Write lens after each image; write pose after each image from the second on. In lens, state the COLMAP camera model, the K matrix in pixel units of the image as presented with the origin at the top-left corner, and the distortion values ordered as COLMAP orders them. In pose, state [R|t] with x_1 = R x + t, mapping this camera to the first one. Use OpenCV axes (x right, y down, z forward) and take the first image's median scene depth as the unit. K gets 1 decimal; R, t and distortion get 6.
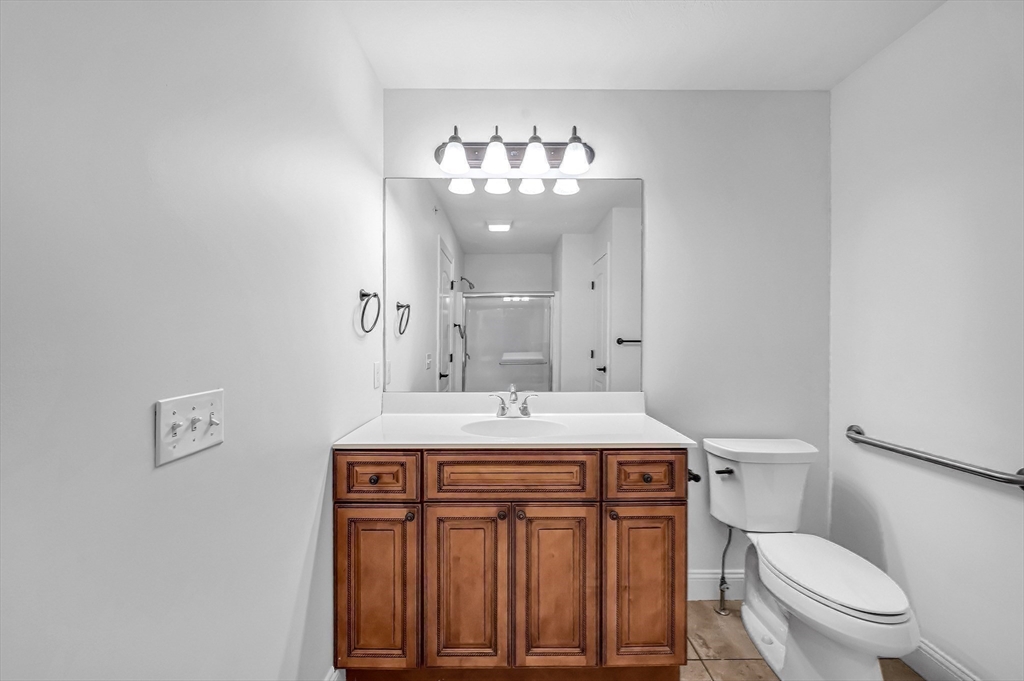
lens RADIAL K [[410.4, 0, 516.3], [0, 410.4, 341.9], [0, 0, 1]] dist [-0.002354, 0.001507]
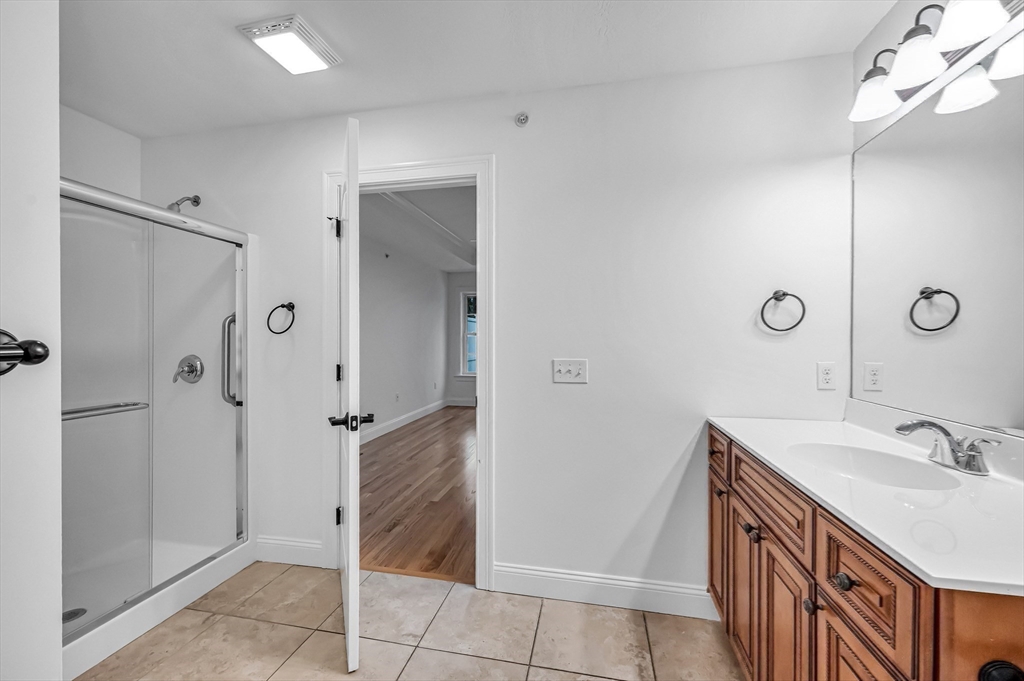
lens RADIAL K [[410.4, 0, 510.2], [0, 410.4, 341.8], [0, 0, 1]] dist [-0.002354, 0.001507]
pose [[-0.212719, 0.004365, -0.977104, 0.954800], [-0.010869, 0.999918, 0.006833, 0.003709], [0.977053, 0.012073, -0.212654, 0.647295]]
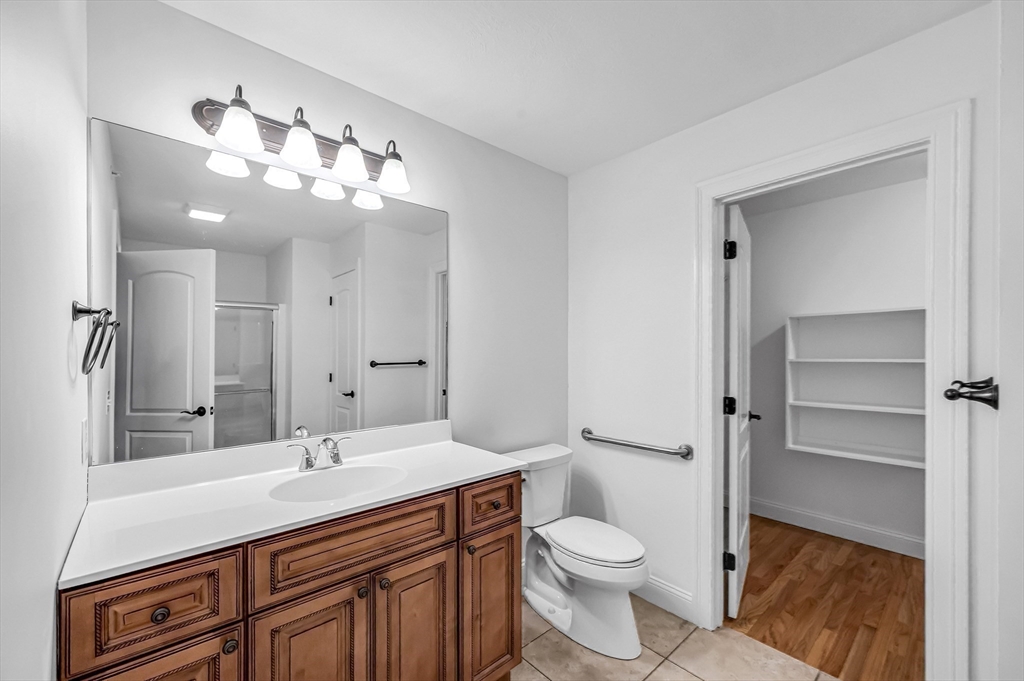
lens RADIAL K [[410.4, 0, 517.8], [0, 410.4, 353.8], [0, 0, 1]] dist [-0.002354, 0.001507]
pose [[0.748663, -0.001939, 0.662948, -0.341162], [0.004111, 0.999990, -0.001717, -0.057250], [-0.662938, 0.004010, 0.748664, 0.161677]]
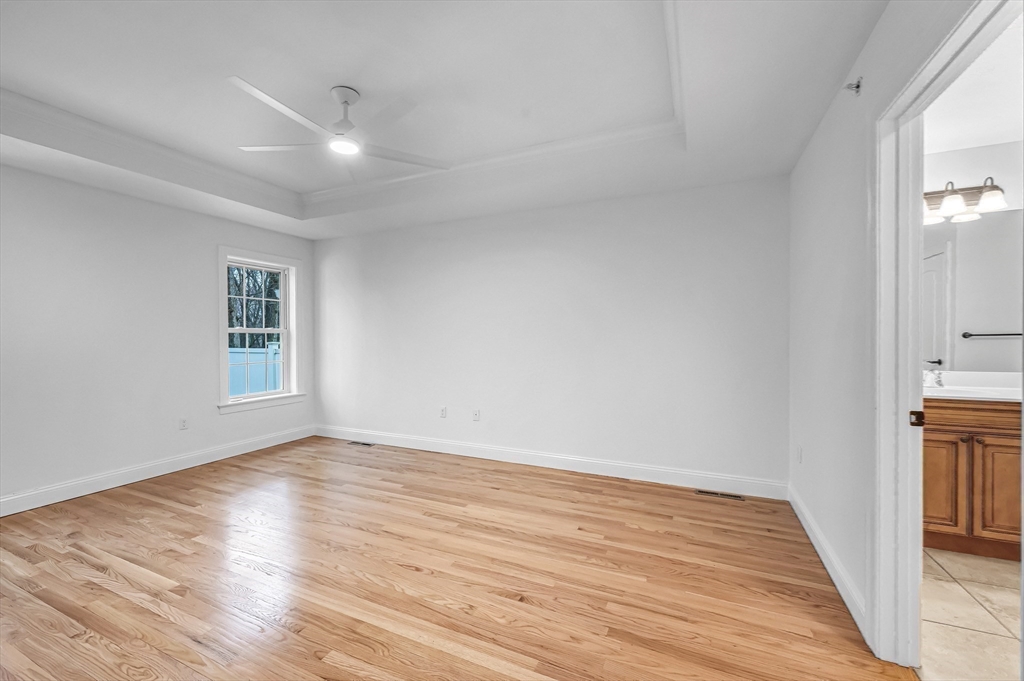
lens RADIAL K [[410.4, 0, 506.6], [0, 410.4, 342.3], [0, 0, 1]] dist [-0.002354, 0.001507]
pose [[0.901763, -0.001216, -0.432228, -0.950576], [0.004117, 0.999975, 0.005776, 0.016690], [0.432210, -0.006988, 0.901746, -1.232303]]
